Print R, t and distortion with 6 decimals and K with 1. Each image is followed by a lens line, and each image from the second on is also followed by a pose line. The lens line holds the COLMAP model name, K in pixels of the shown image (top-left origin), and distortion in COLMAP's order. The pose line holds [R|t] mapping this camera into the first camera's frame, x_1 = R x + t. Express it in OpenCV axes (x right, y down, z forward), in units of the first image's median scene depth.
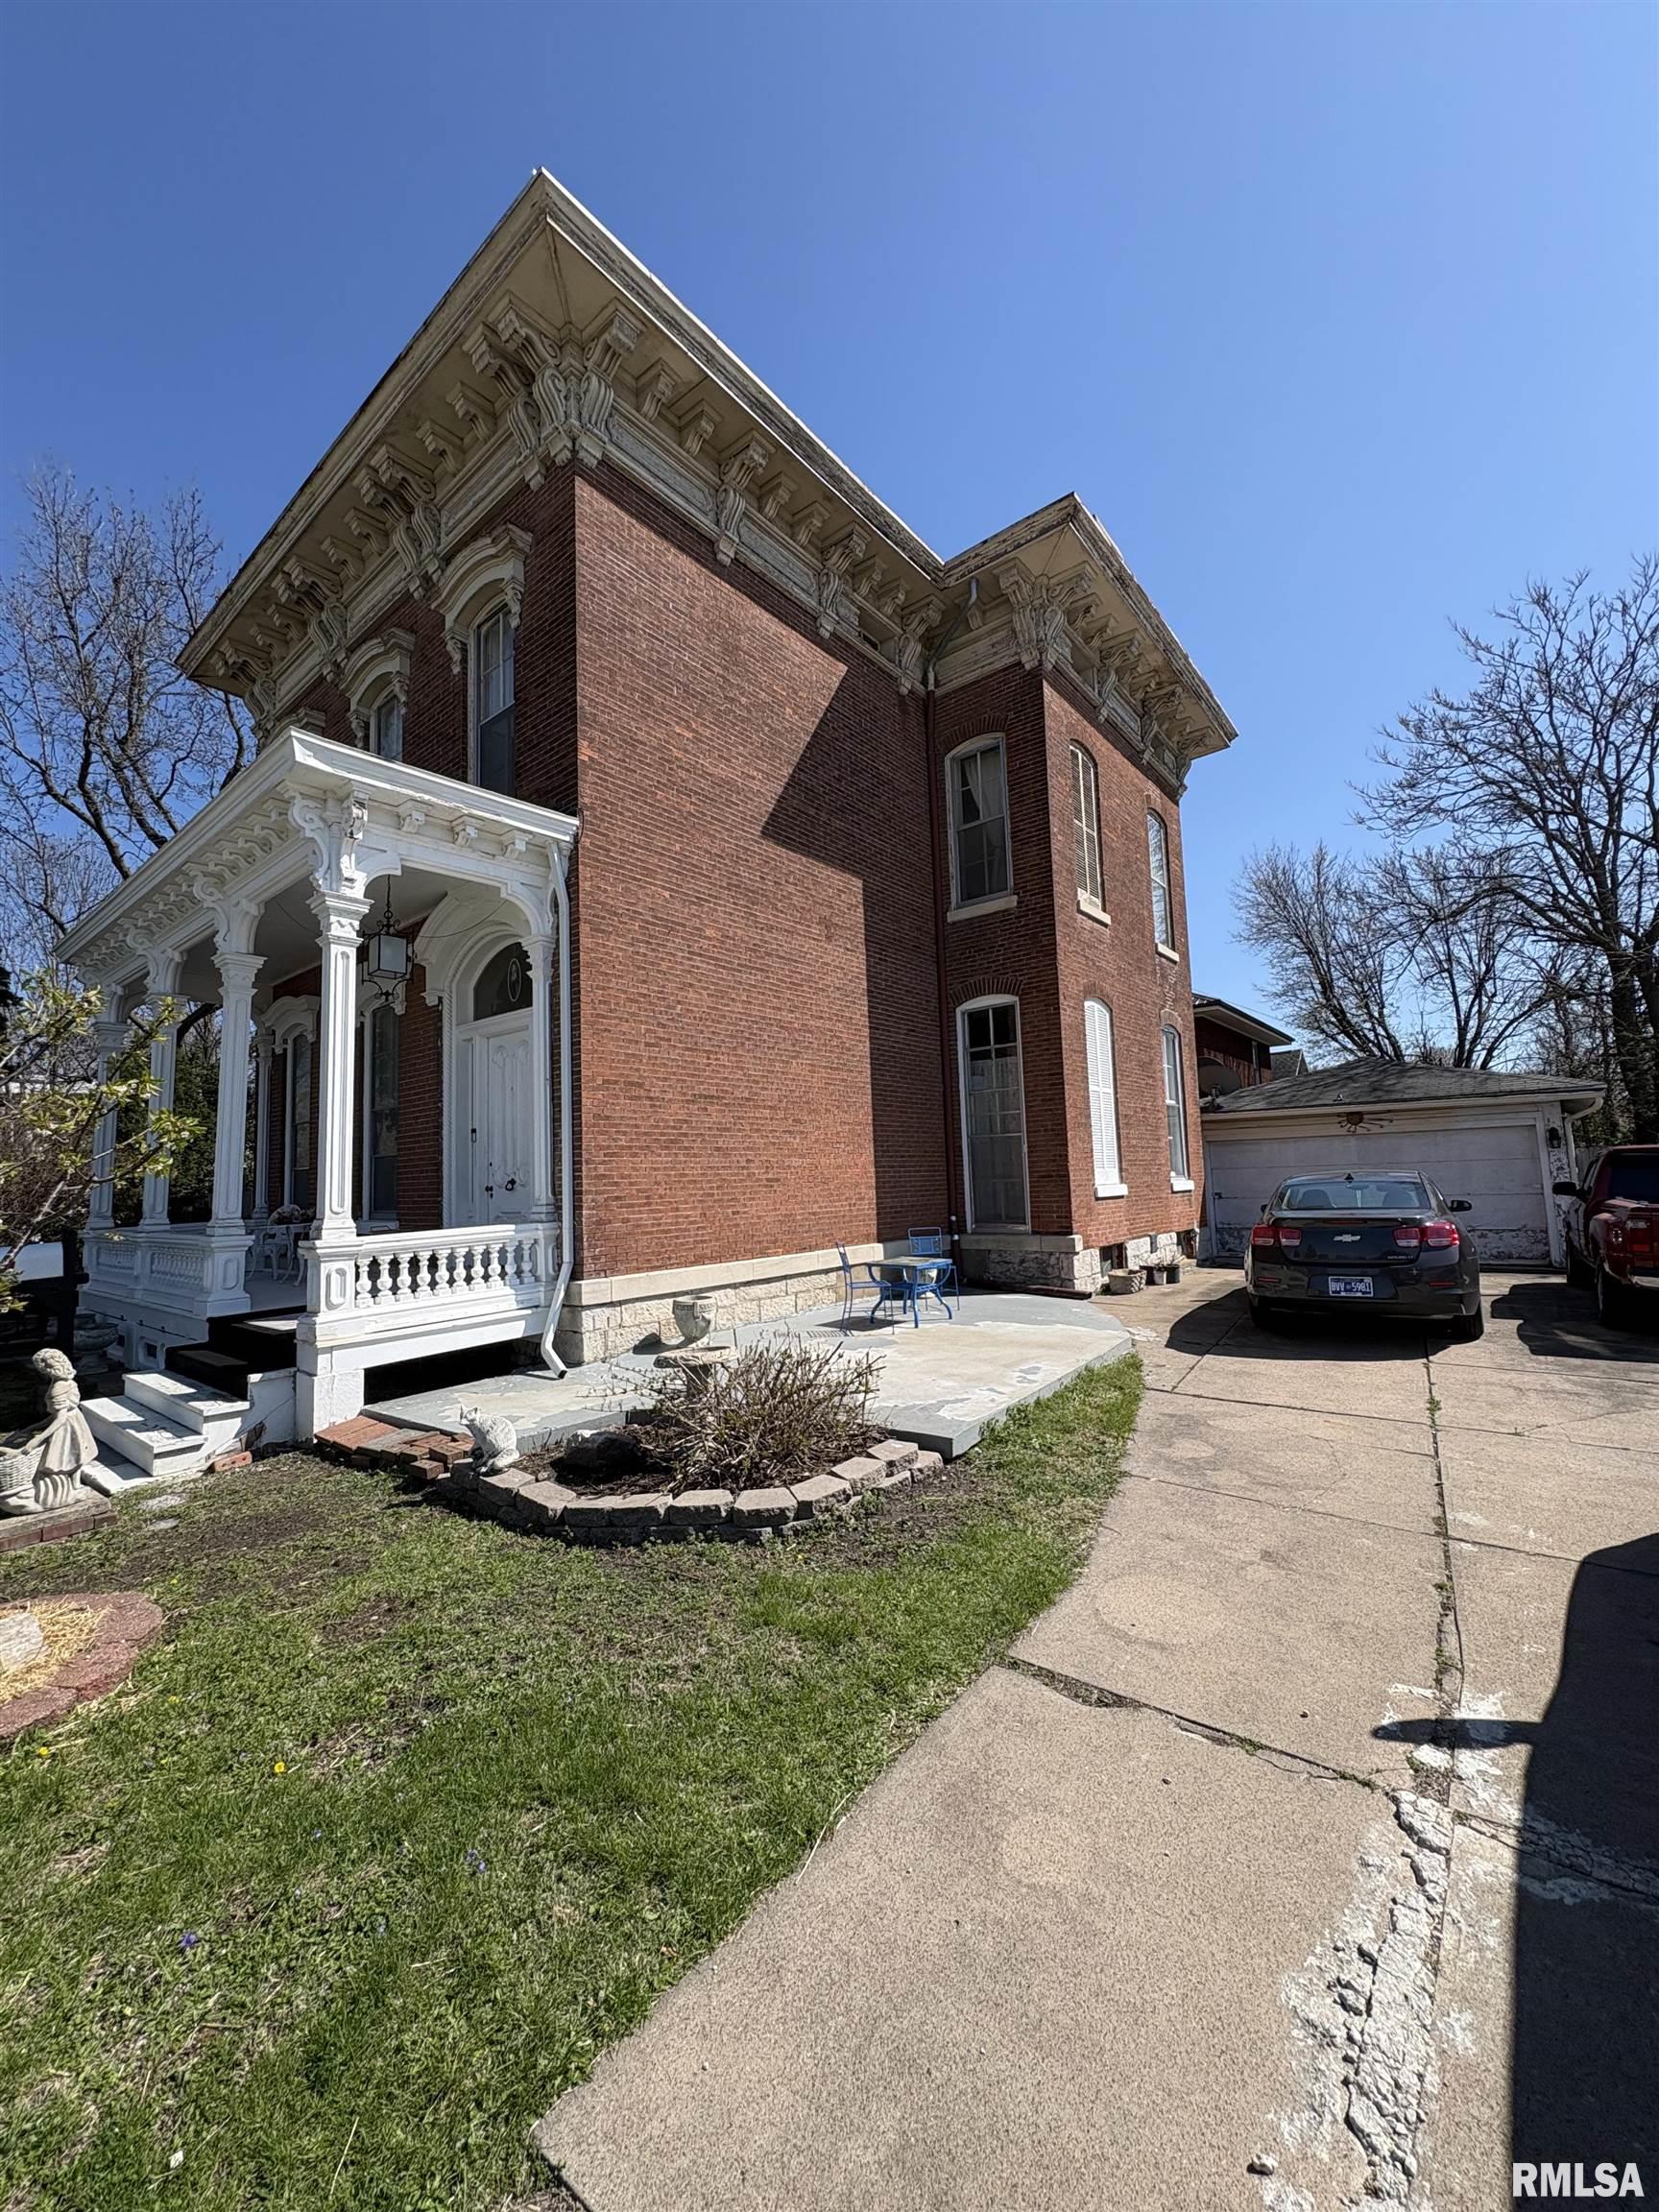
lens RADIAL K [[887.0, 0, 815.7], [0, 887.0, 1097.7], [0, 0, 1]] dist [0.008655, 0.000715]
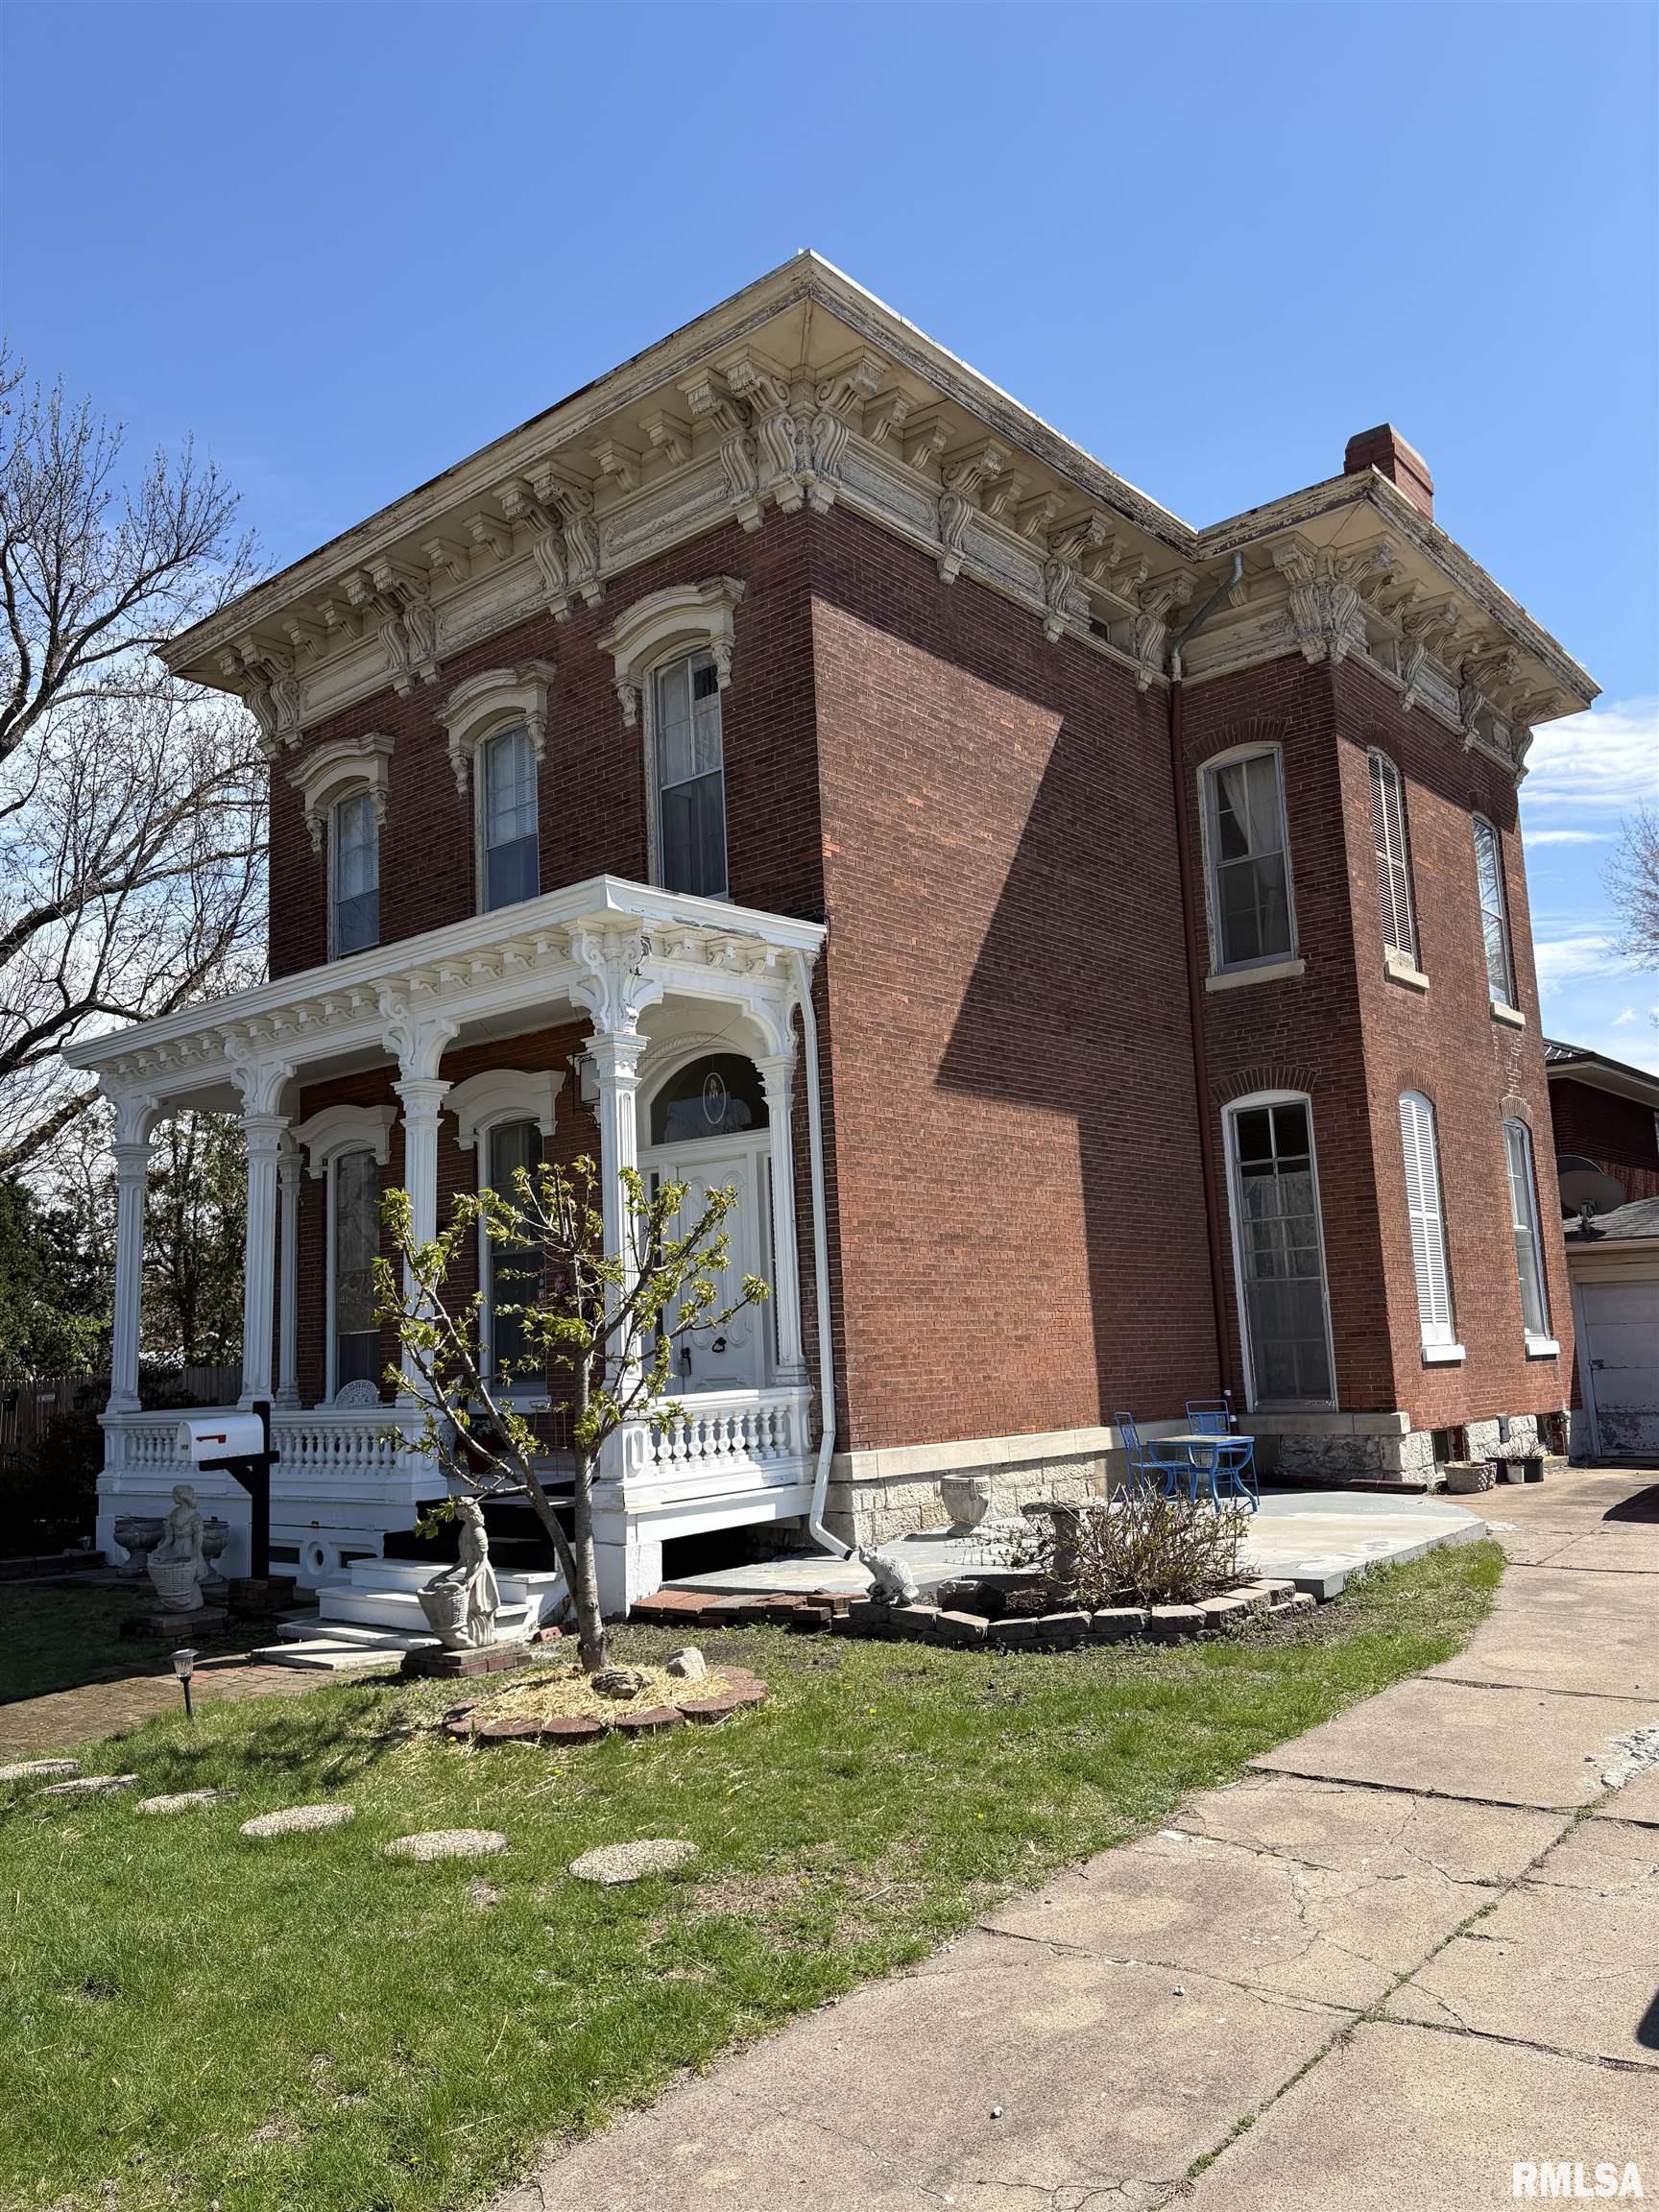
lens RADIAL K [[1661.2, 0, 809.9], [0, 1661.2, 1105.8], [0, 0, 1]] dist [0.058573, -0.043422]
pose [[0.999785, -0.011050, -0.017559, -0.196289], [0.010032, 0.998321, -0.057050, -0.031273], [0.018160, 0.056862, 0.998217, -0.483150]]
